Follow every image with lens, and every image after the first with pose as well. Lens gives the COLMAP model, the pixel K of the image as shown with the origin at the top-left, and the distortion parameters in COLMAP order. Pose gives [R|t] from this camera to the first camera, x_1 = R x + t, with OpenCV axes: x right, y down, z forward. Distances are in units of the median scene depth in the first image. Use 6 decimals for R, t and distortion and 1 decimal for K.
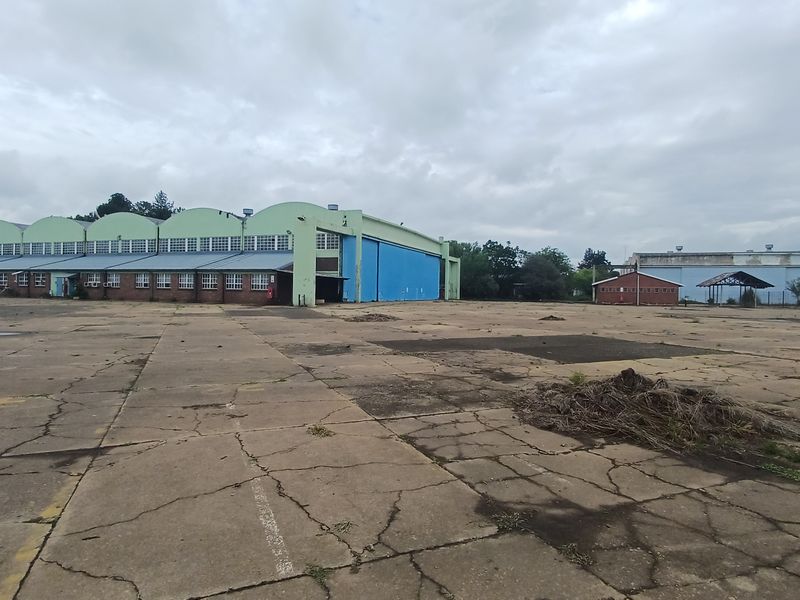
lens RADIAL K [[486.5, 0, 409.0], [0, 486.5, 259.0], [0, 0, 1]] dist [0.003145, -0.001641]
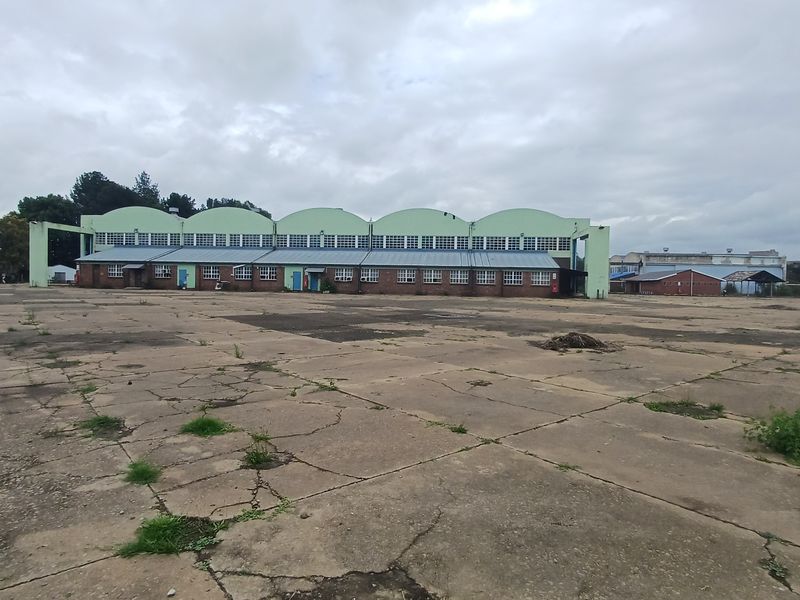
lens RADIAL K [[486.5, 0, 403.3], [0, 486.5, 302.7], [0, 0, 1]] dist [0.003145, -0.001641]
pose [[0.963827, -0.008125, 0.266405, -0.603372], [-0.021496, 0.993909, 0.108083, -0.009891], [-0.265661, -0.109899, 0.957782, -0.033919]]
